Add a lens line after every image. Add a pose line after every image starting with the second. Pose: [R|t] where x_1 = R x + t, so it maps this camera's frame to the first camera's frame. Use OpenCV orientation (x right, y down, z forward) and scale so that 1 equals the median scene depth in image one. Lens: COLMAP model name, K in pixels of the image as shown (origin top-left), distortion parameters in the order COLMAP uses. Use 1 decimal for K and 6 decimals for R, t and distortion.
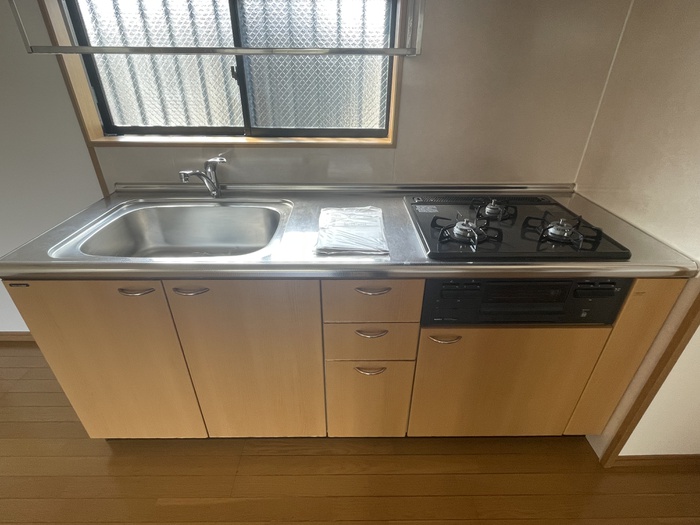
lens RADIAL K [[345.9, 0, 351.2], [0, 345.9, 260.6], [0, 0, 1]] dist [0.005734, -0.003464]
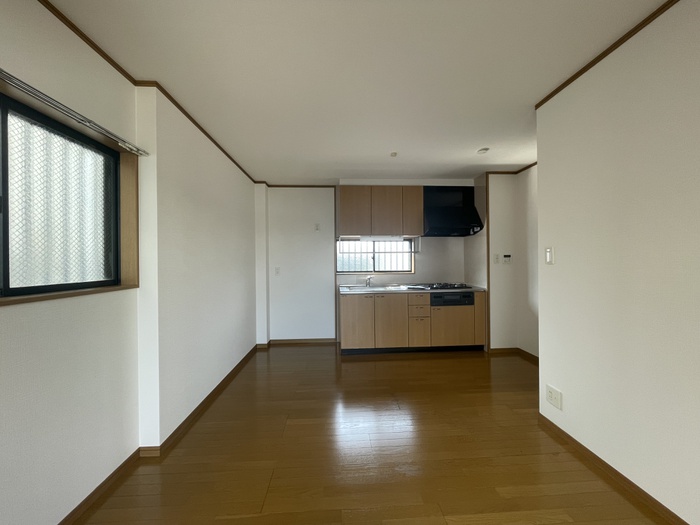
lens RADIAL K [[284.6, 0, 350.3], [0, 284.6, 262.1], [0, 0, 1]] dist [0.000236, -0.000117]
pose [[0.999189, -0.017191, 0.036410, -0.925083], [0.032801, 0.871964, -0.488470, 1.417600], [-0.023351, 0.489268, 0.871821, -2.358118]]
